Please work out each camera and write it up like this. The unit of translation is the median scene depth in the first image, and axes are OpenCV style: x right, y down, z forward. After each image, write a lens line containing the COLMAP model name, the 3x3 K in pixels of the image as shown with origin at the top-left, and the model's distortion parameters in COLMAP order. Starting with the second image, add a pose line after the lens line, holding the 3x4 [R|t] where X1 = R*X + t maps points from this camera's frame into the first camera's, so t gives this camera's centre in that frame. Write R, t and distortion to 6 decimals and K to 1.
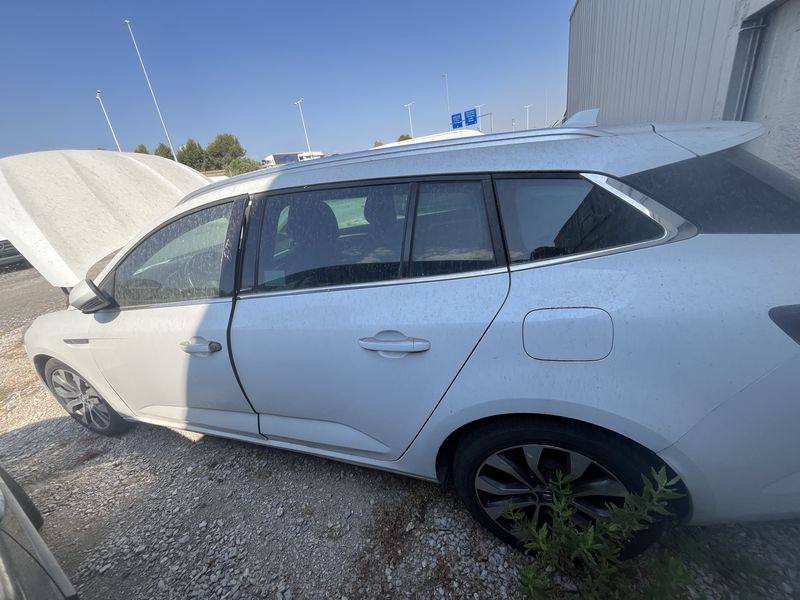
lens RADIAL K [[323.7, 0, 397.9], [0, 323.7, 298.5], [0, 0, 1]] dist [-0.001103, -0.000696]
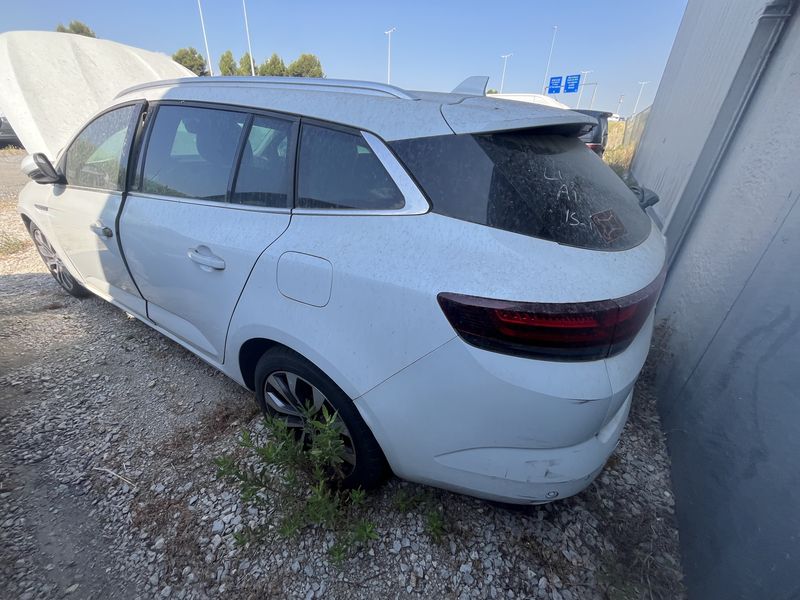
lens RADIAL K [[323.7, 0, 399.5], [0, 323.7, 299.1], [0, 0, 1]] dist [-0.001103, -0.000696]
pose [[0.961158, 0.256290, -0.102420, 0.473917], [-0.241414, 0.960549, 0.138077, -0.024996], [0.133767, -0.107988, 0.985112, -0.021464]]
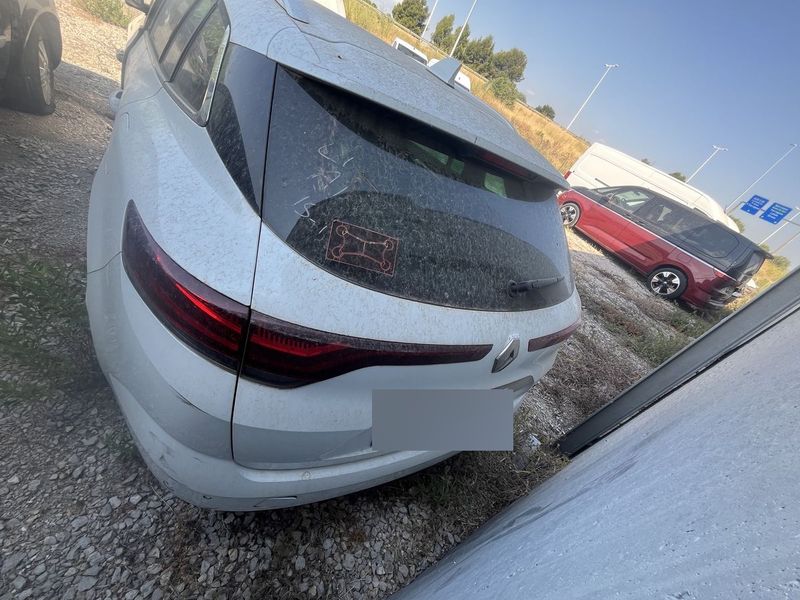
lens RADIAL K [[323.7, 0, 402.3], [0, 323.7, 301.2], [0, 0, 1]] dist [-0.001103, -0.000696]
pose [[0.624328, 0.740360, -0.249162, 0.860223], [-0.698187, 0.671922, 0.247094, -0.221114], [0.350356, 0.019694, 0.936410, 0.176080]]
